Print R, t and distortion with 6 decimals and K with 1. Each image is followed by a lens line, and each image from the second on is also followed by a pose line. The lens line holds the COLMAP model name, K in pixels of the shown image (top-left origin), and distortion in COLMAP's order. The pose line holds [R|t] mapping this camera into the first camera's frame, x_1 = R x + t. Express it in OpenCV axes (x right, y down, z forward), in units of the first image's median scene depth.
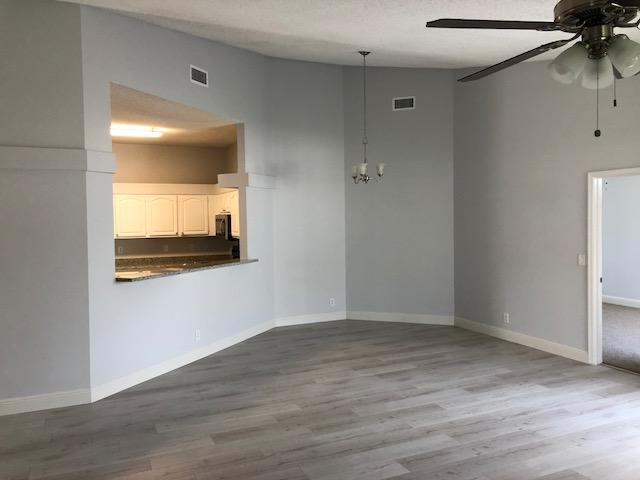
lens RADIAL K [[520.5, 0, 320.0], [0, 520.5, 240.0], [0, 0, 1]] dist [0.002491, 0.000317]
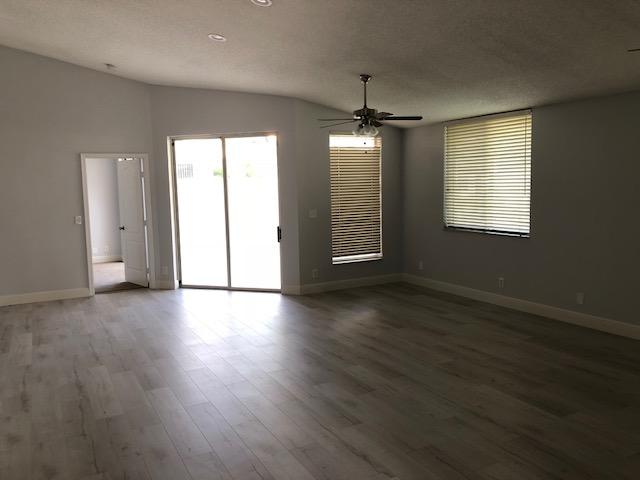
lens RADIAL K [[520.5, 0, 320.0], [0, 520.5, 240.0], [0, 0, 1]] dist [0.002491, 0.000317]
pose [[-0.055199, -0.094773, 0.993967, -1.442691], [0.054940, 0.993689, 0.097798, -0.011053], [-0.996963, 0.060006, -0.049644, 0.799243]]
